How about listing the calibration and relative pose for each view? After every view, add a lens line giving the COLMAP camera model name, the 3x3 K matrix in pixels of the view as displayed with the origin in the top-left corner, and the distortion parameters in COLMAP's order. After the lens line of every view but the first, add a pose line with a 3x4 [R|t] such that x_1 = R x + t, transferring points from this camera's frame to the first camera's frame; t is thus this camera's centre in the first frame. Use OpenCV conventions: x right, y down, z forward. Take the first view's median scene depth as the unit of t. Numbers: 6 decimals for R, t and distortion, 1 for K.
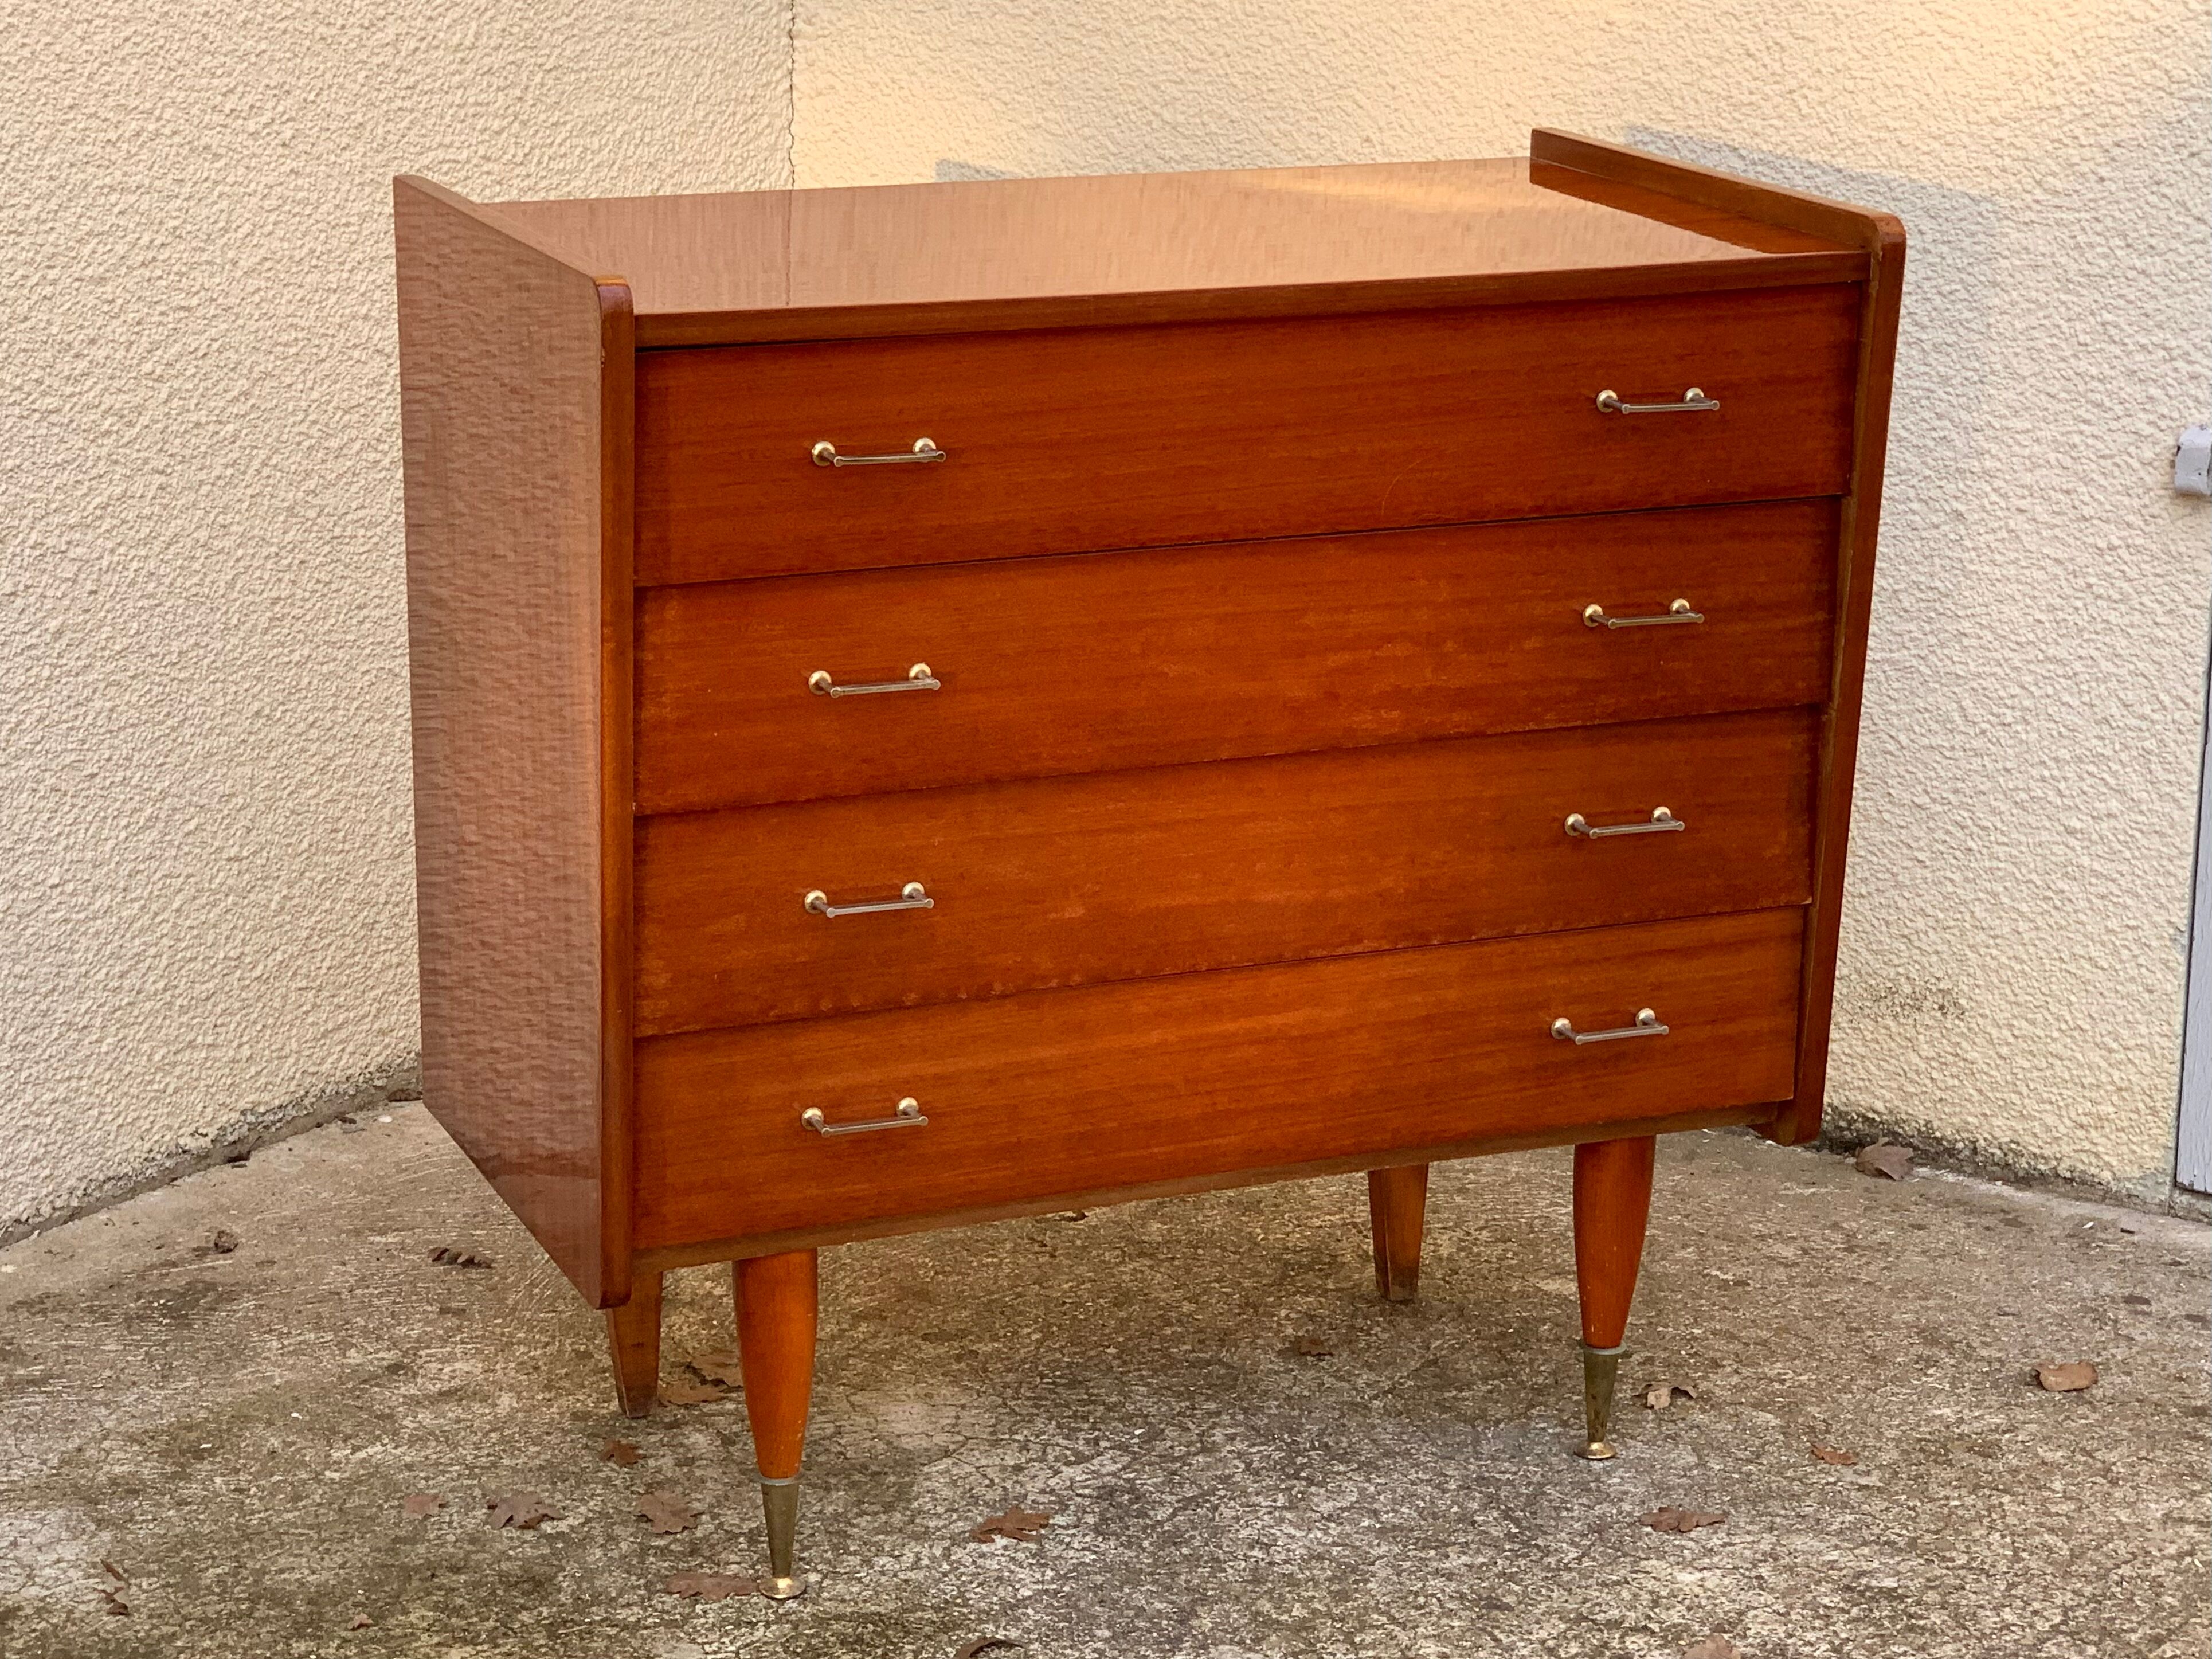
lens RADIAL K [[4627.3, 0, 1096.1], [0, 4627.3, 831.3], [0, 0, 1]] dist [0.091107, 0.000000]
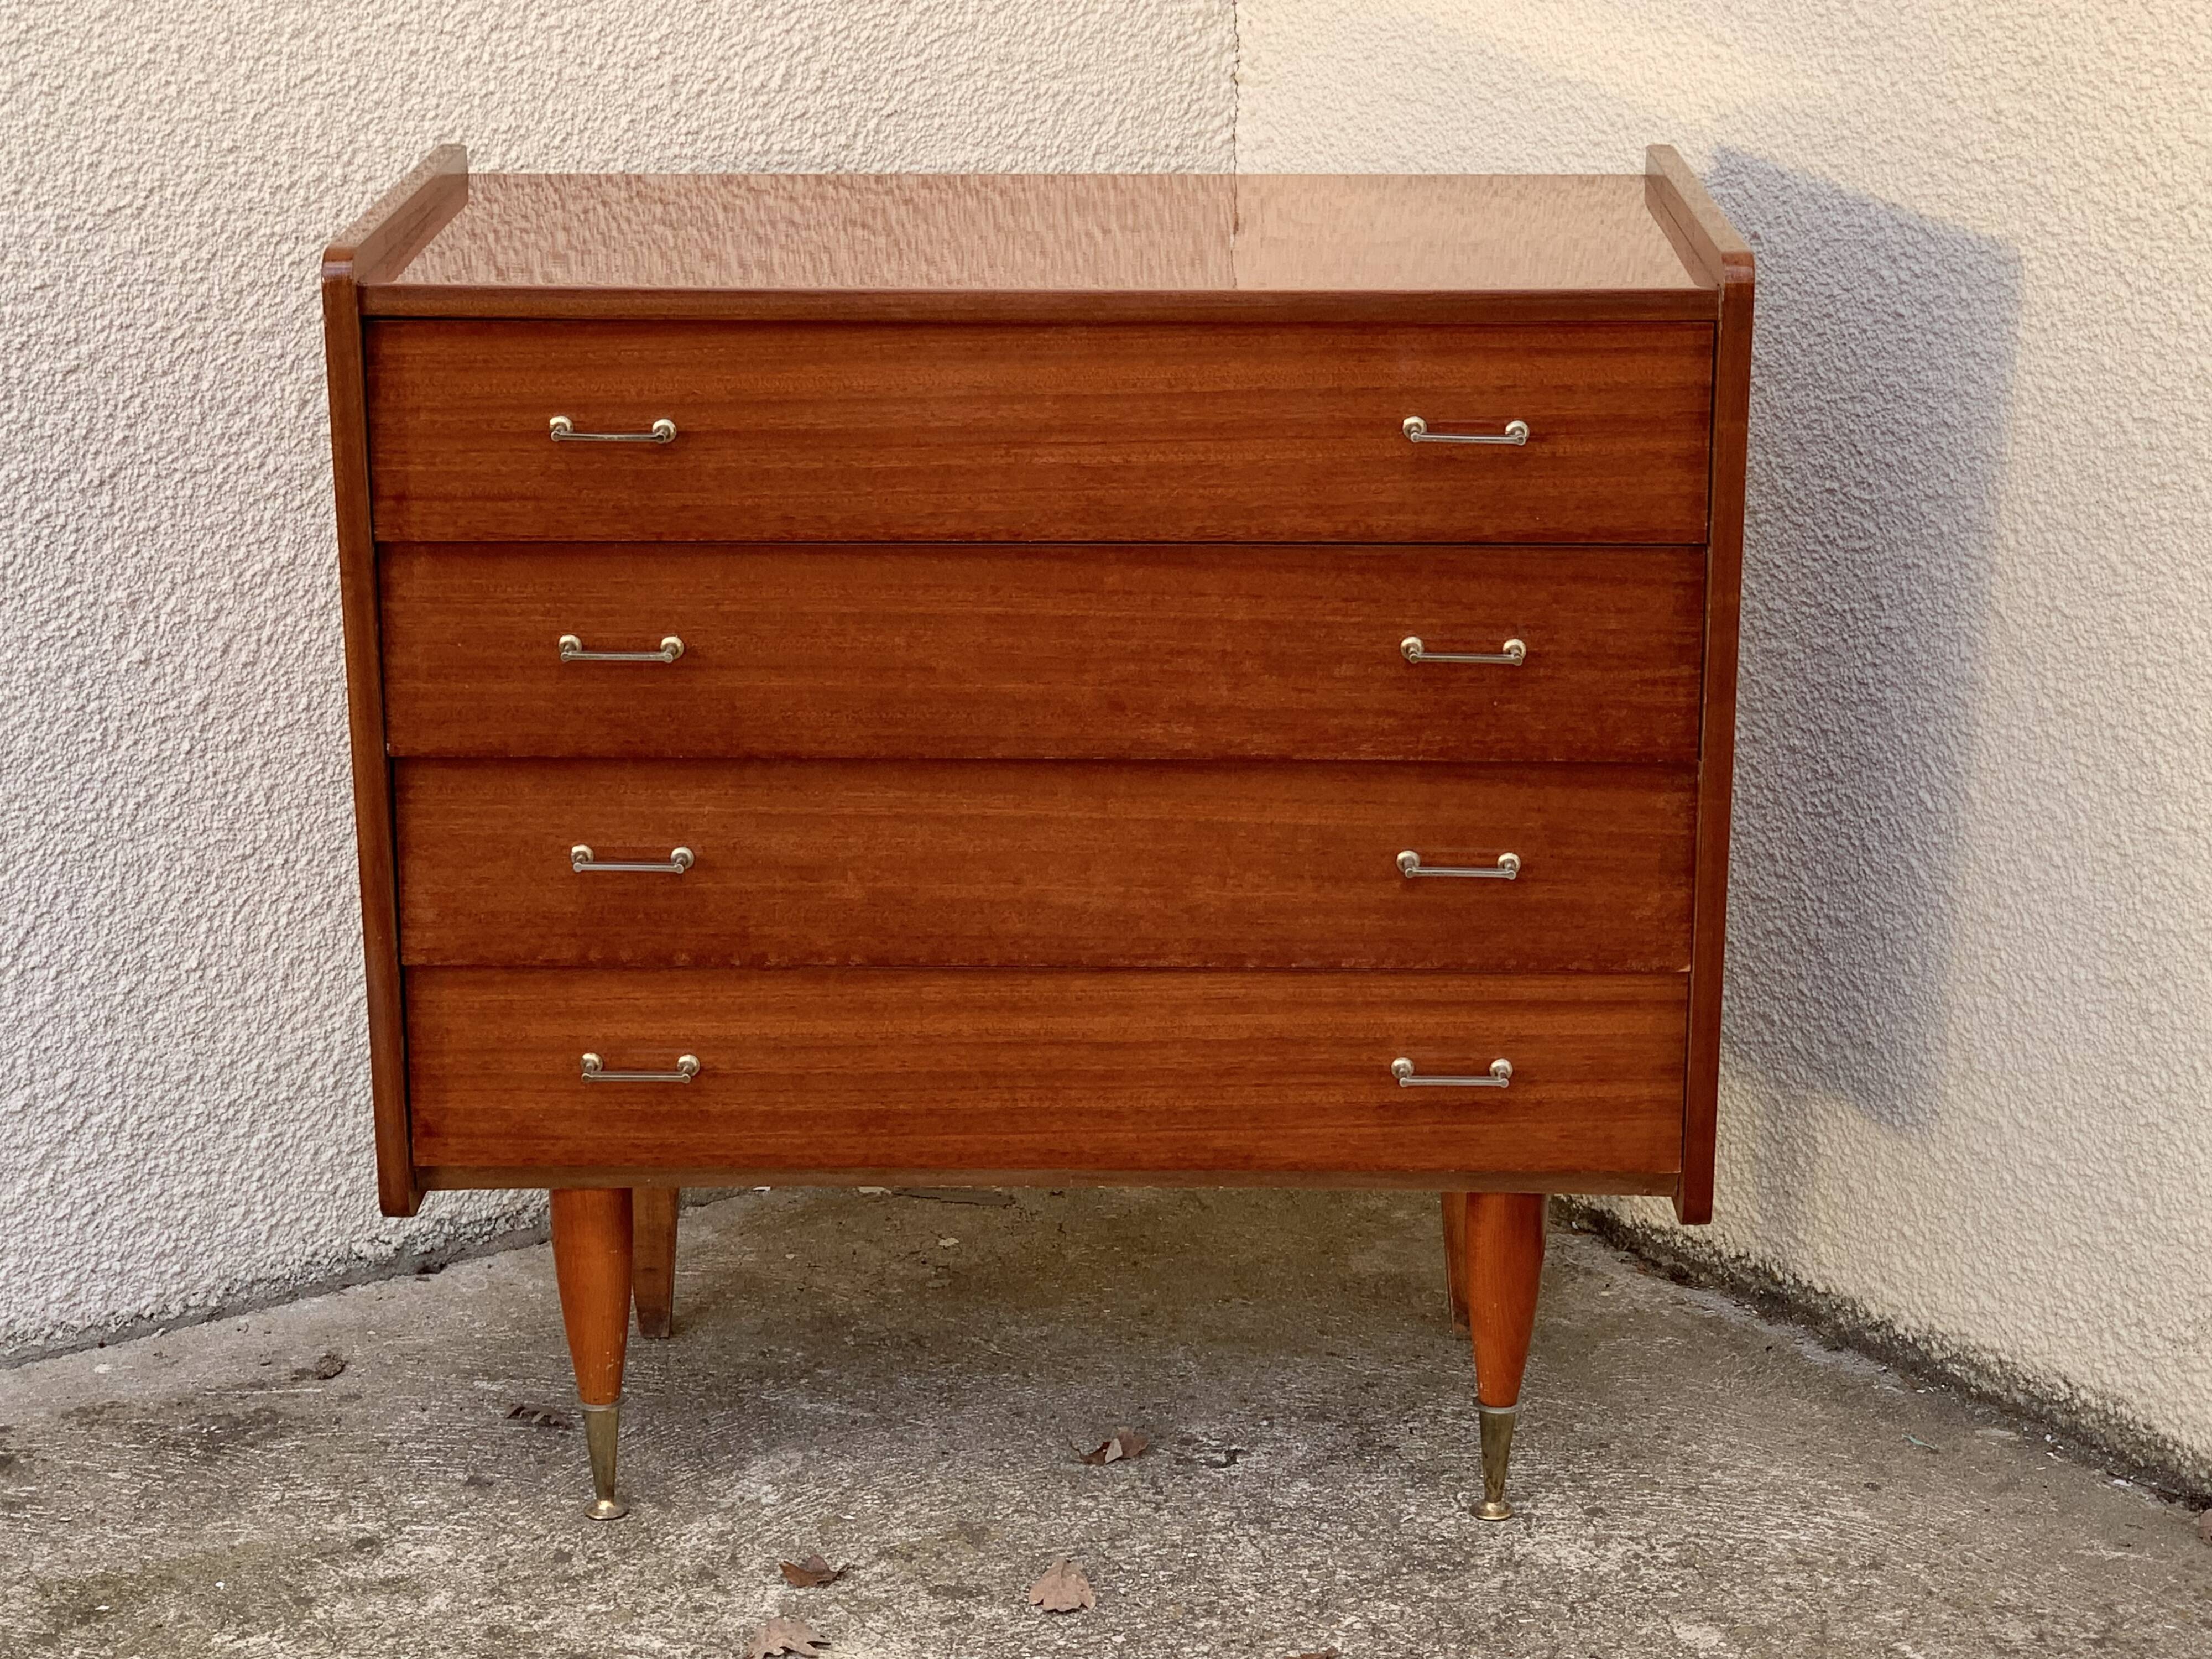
lens RADIAL K [[4627.1, 0, 1075.7], [0, 4627.1, 834.0], [0, 0, 1]] dist [0.091107, 0.000000]
pose [[0.933316, 0.092189, -0.347018, 0.263413], [-0.087565, 0.995736, 0.029021, -0.057790], [0.348214, 0.003301, 0.937409, 0.175473]]
